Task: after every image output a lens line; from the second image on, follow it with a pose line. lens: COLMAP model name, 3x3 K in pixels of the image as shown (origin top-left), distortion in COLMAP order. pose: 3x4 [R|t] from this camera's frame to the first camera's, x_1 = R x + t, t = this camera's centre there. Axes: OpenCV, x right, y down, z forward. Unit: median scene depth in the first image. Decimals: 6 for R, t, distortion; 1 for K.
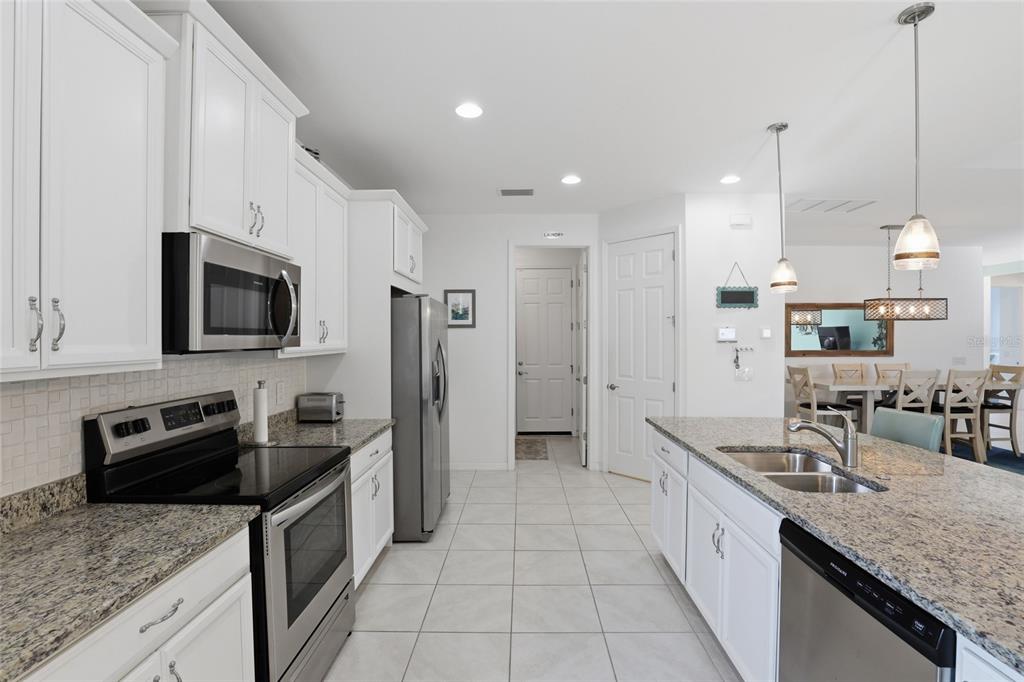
lens RADIAL K [[468.0, 0, 515.3], [0, 468.0, 341.7], [0, 0, 1]] dist [-0.026270, 0.000141]
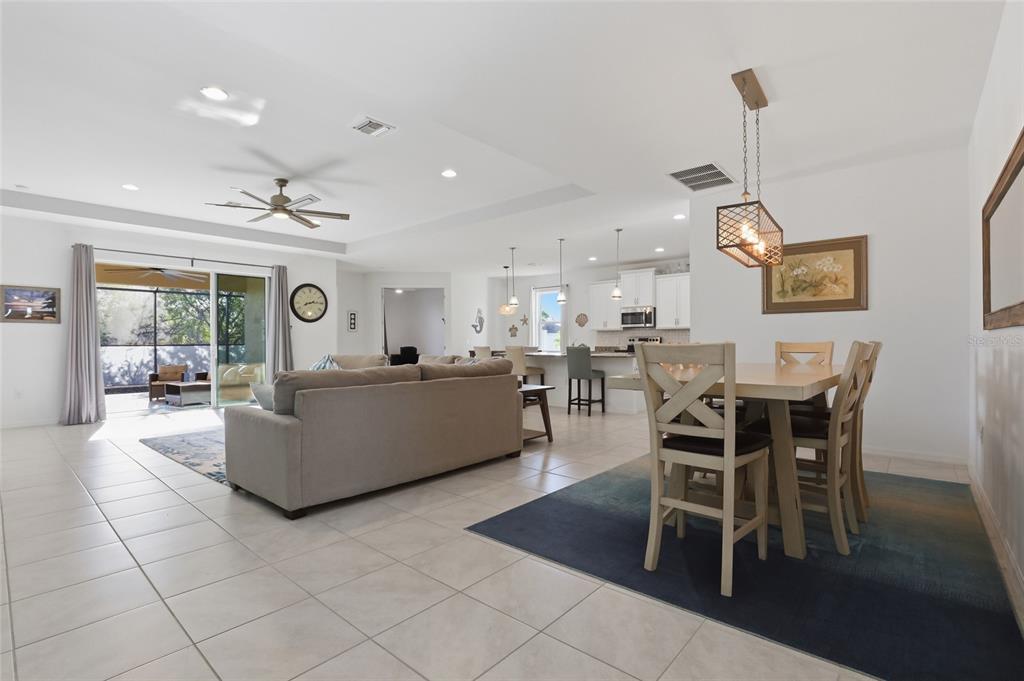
lens RADIAL K [[479.0, 0, 515.2], [0, 479.0, 342.6], [0, 0, 1]] dist [-0.034827, 0.006224]
pose [[-0.646260, 0.006124, -0.763093, 2.708192], [0.000985, 0.999974, 0.007190, 0.093545], [0.763117, 0.003895, -0.646249, 2.125434]]
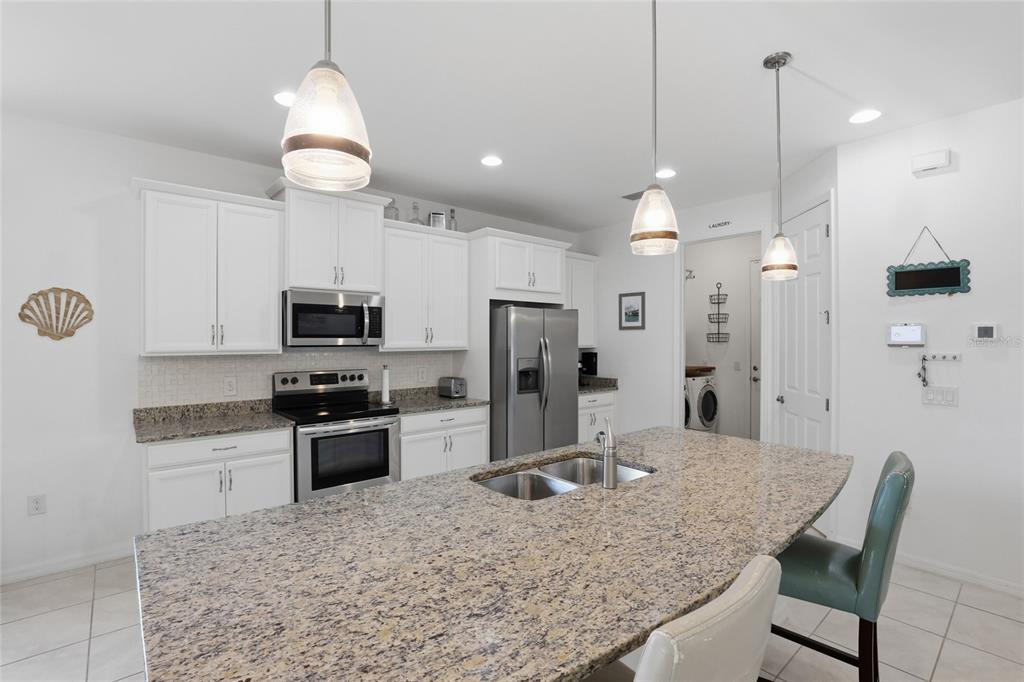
lens RADIAL K [[471.7, 0, 511.2], [0, 471.7, 342.0], [0, 0, 1]] dist [-0.039424, 0.006478]
pose [[0.663825, 0.005704, -0.747866, 0.817044], [-0.006266, 0.999978, 0.002065, -0.004131], [0.747862, 0.003315, 0.663846, 0.173094]]
